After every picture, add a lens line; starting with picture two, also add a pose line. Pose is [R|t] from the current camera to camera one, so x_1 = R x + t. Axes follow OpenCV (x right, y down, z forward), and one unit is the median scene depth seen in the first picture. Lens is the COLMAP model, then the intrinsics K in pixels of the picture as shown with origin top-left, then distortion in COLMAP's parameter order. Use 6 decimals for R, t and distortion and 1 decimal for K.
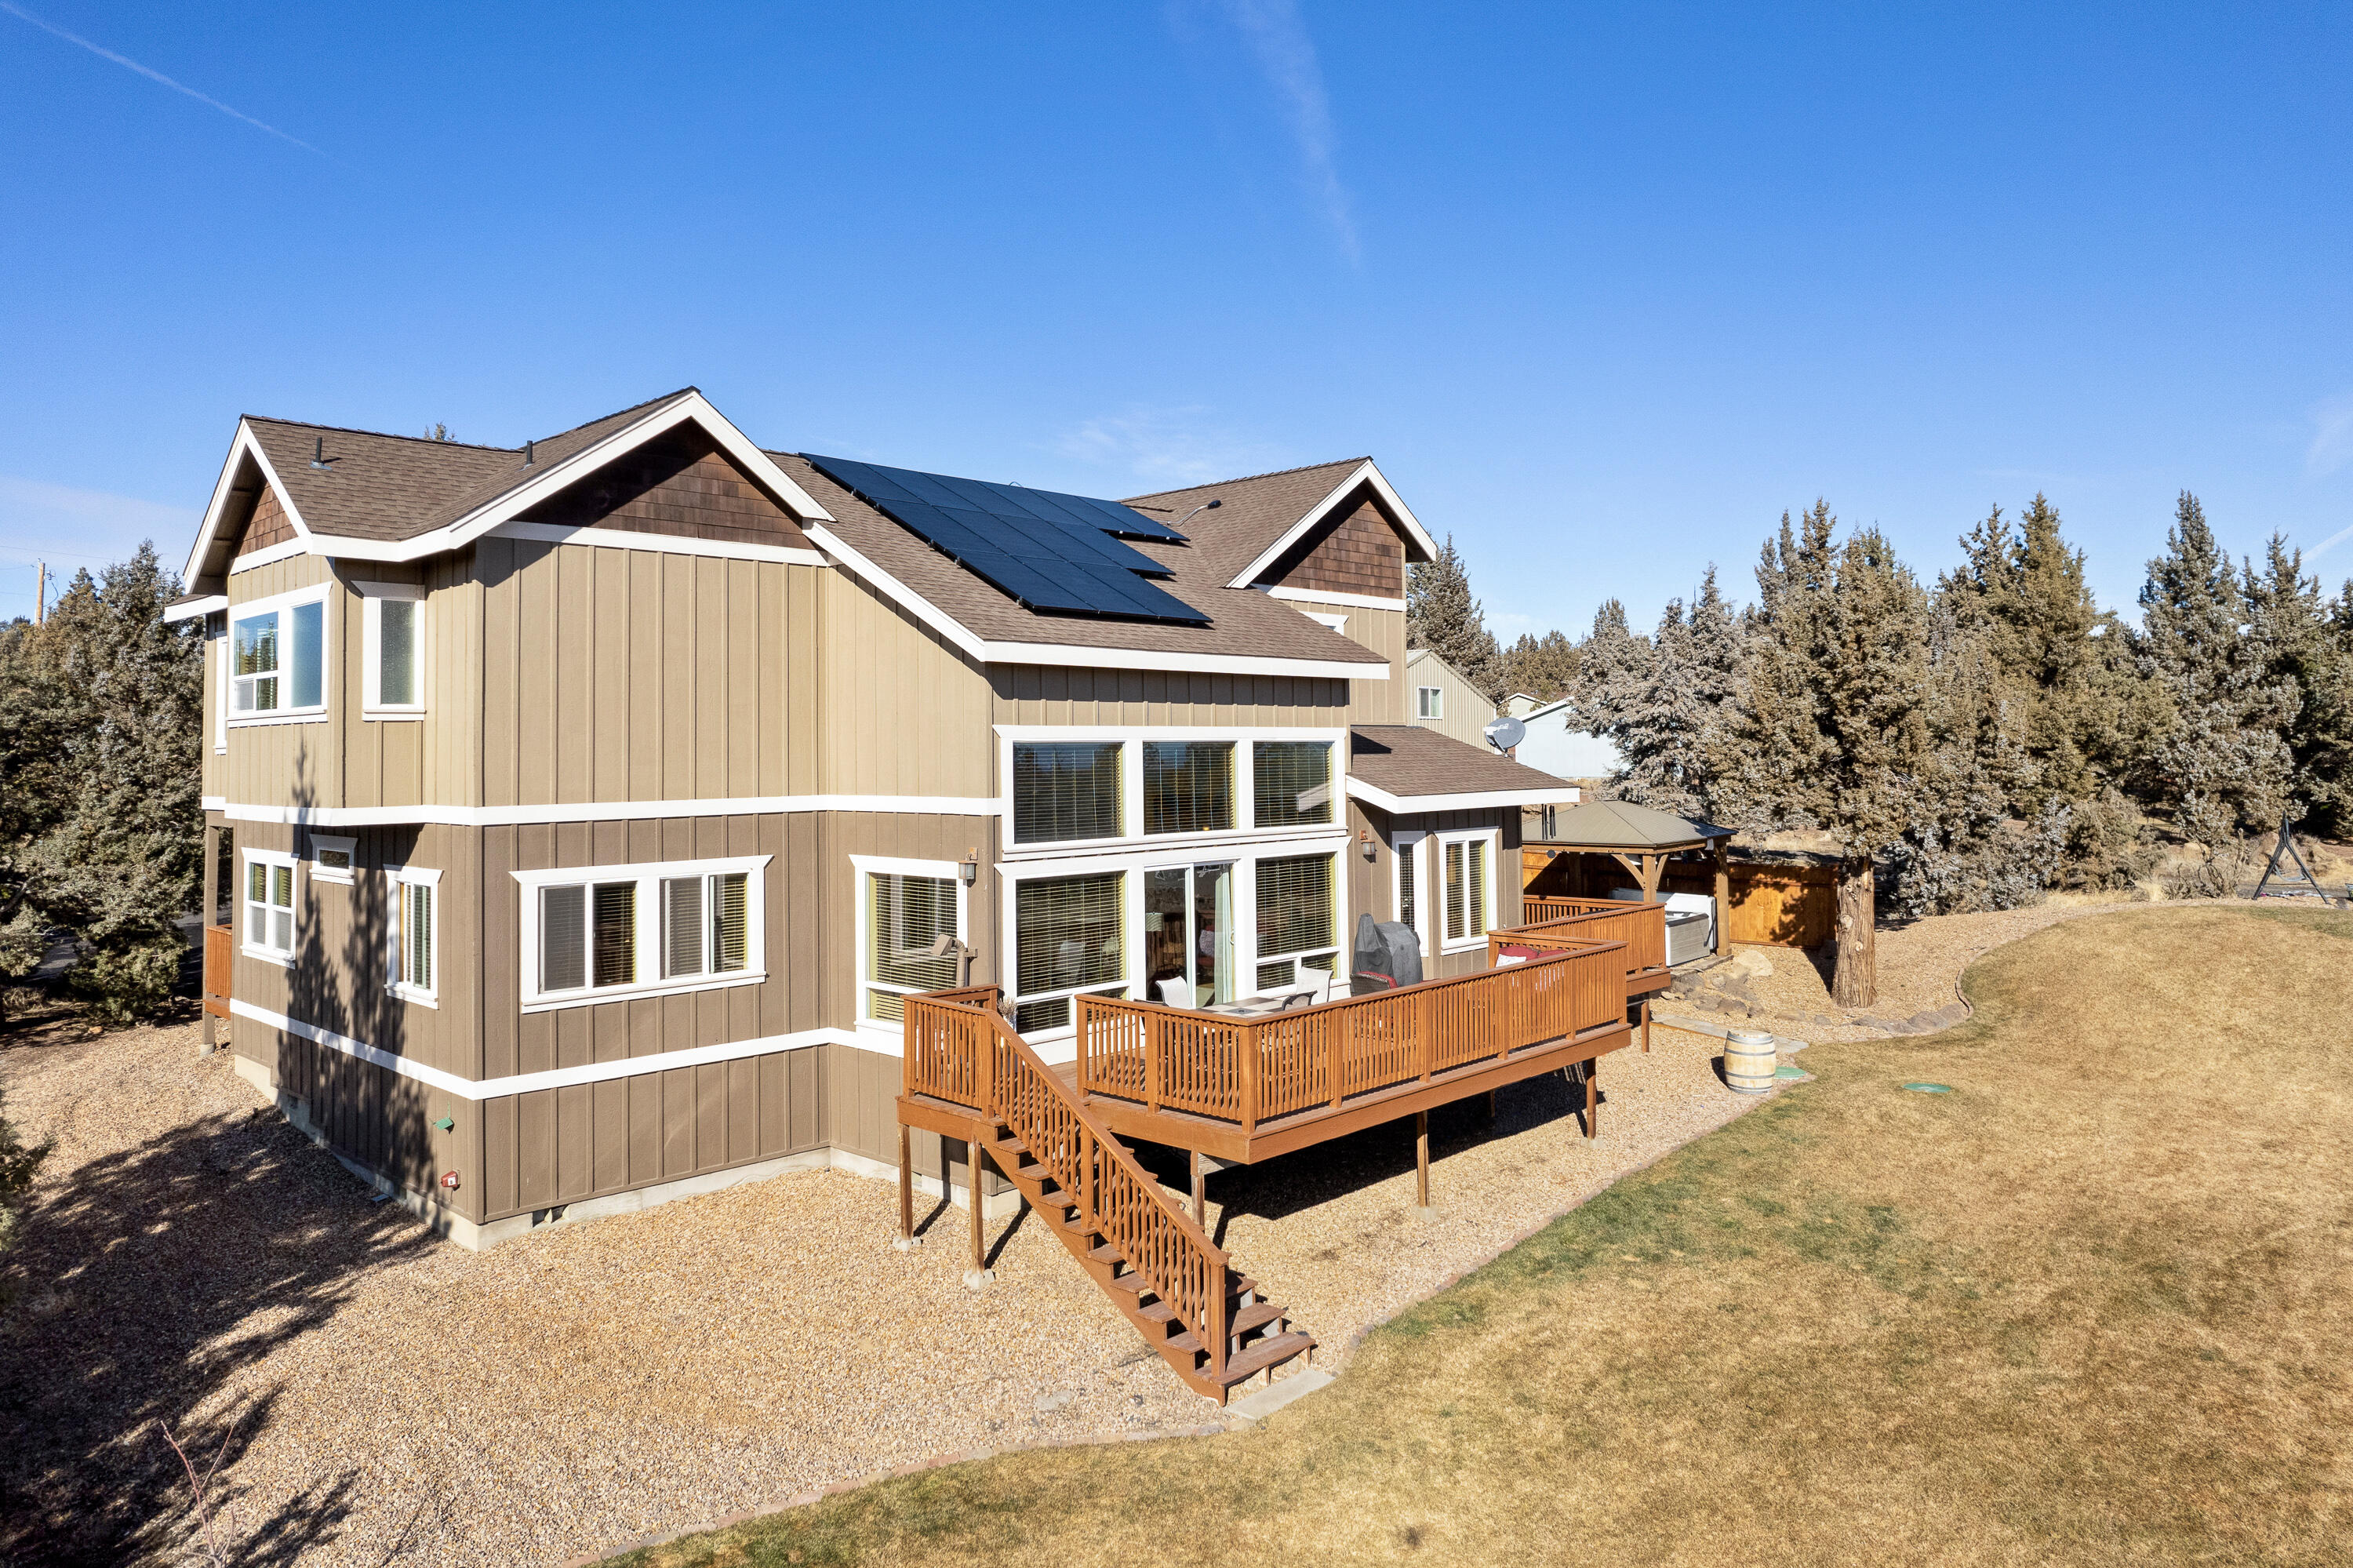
lens RADIAL K [[1535.7, 0, 1178.1], [0, 1535.7, 681.8], [0, 0, 1]] dist [-0.002778, -0.108506]
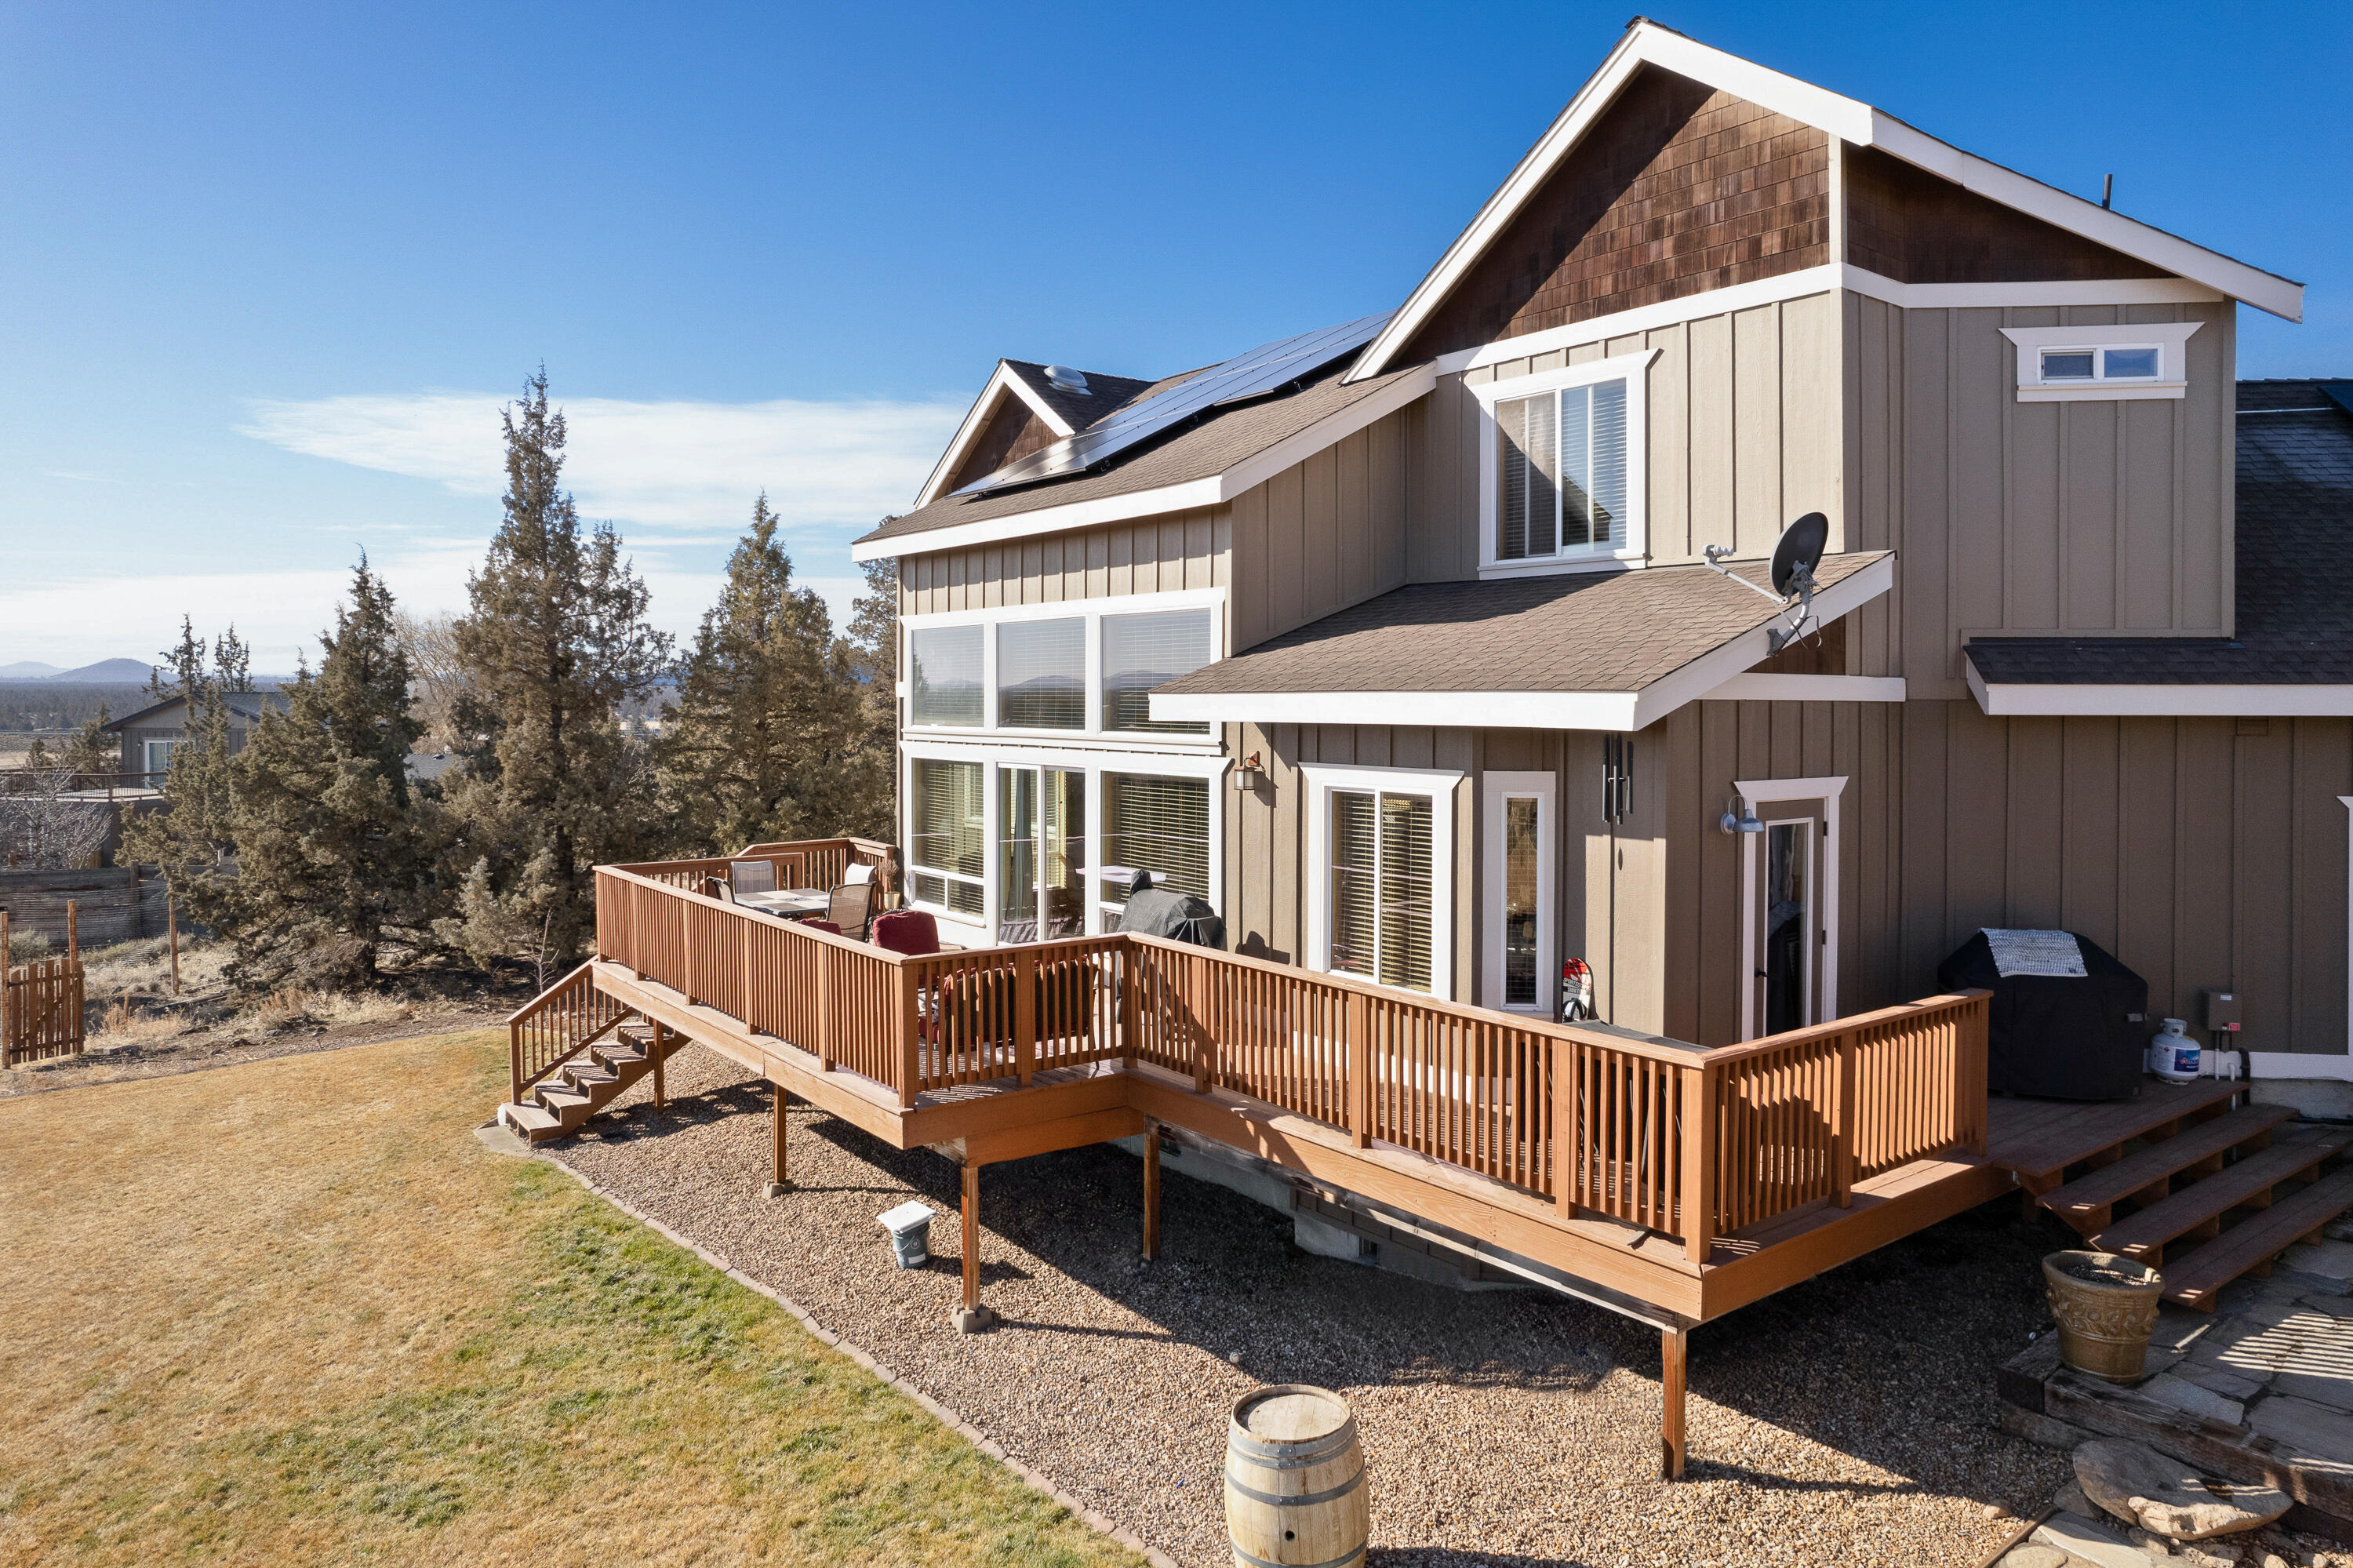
lens RADIAL K [[1537.2, 0, 1180.2], [0, 1537.2, 709.1], [0, 0, 1]] dist [-0.073941, 0.053022]
pose [[-0.160306, 0.017384, -0.986914, 0.897235], [0.045378, 0.998918, 0.010224, 0.089341], [0.986024, -0.043145, -0.160922, 1.318440]]
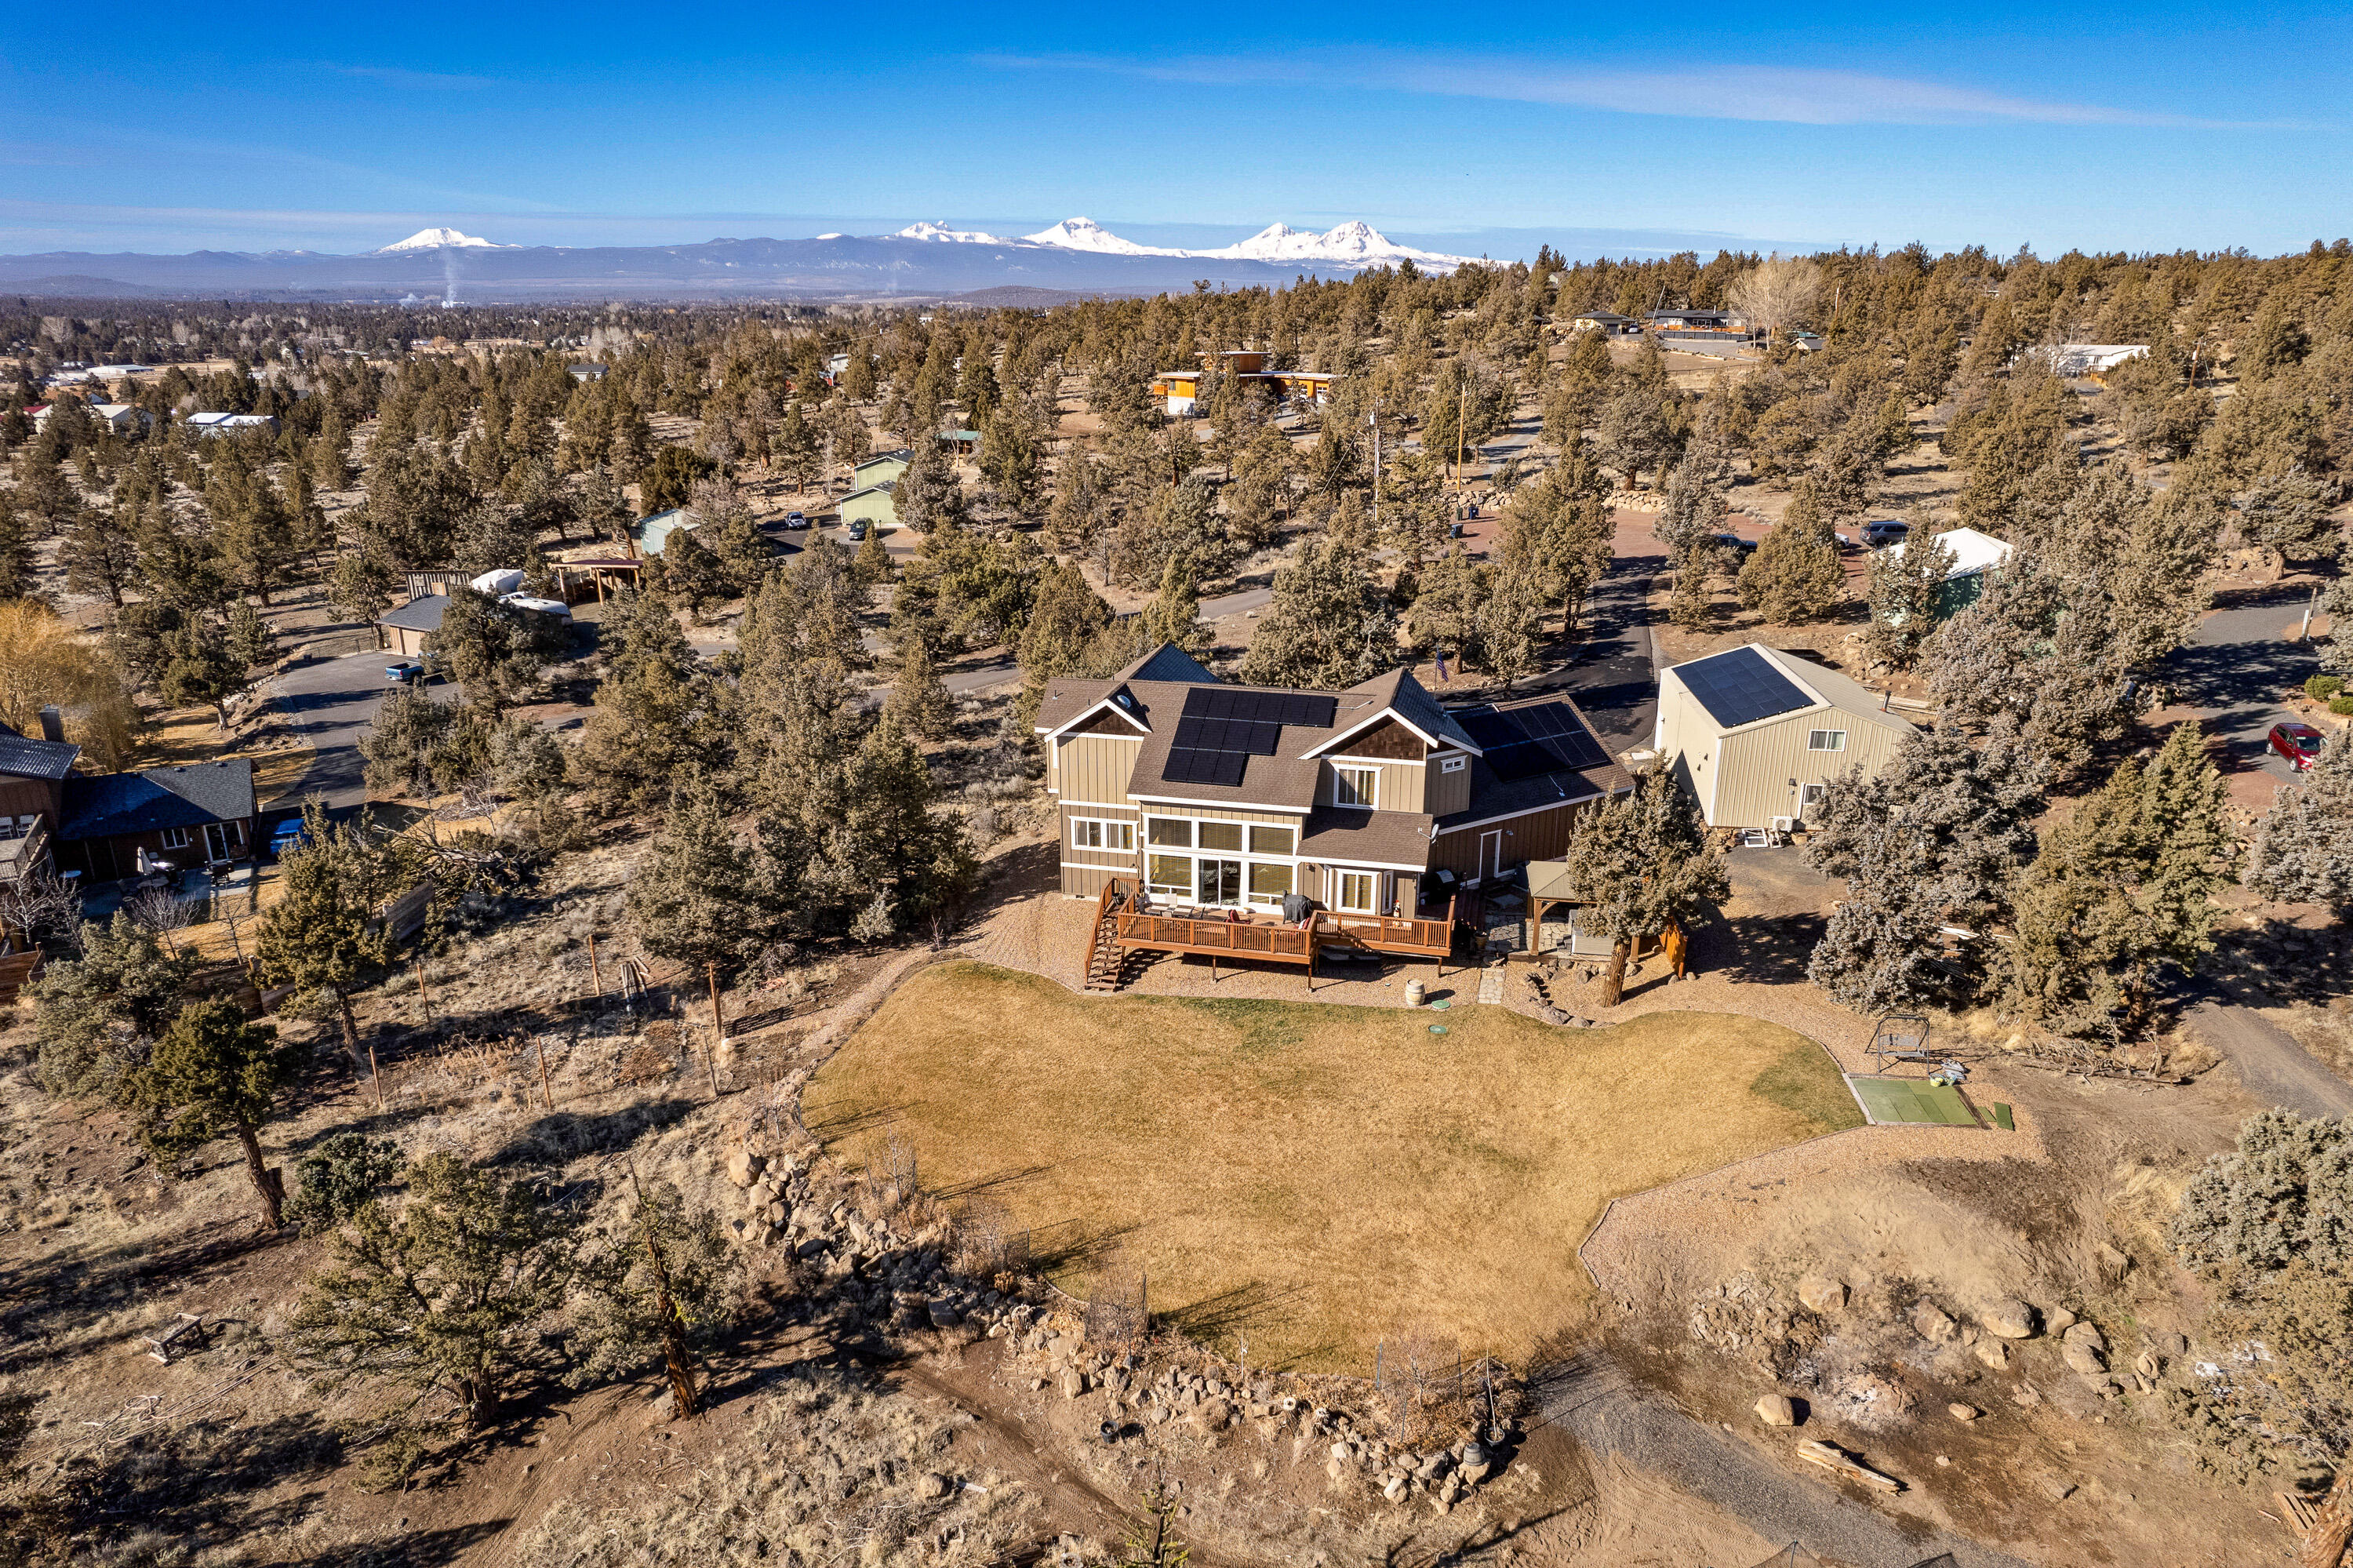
lens RADIAL K [[1504.8, 0, 1178.1], [0, 1504.8, 778.7], [0, 0, 1]] dist [-0.075696, 0.067807]
pose [[0.509087, 0.278929, -0.814266, 2.666661], [0.034787, 0.938593, 0.343267, -1.207158], [0.860012, -0.203079, 0.468123, -0.540708]]
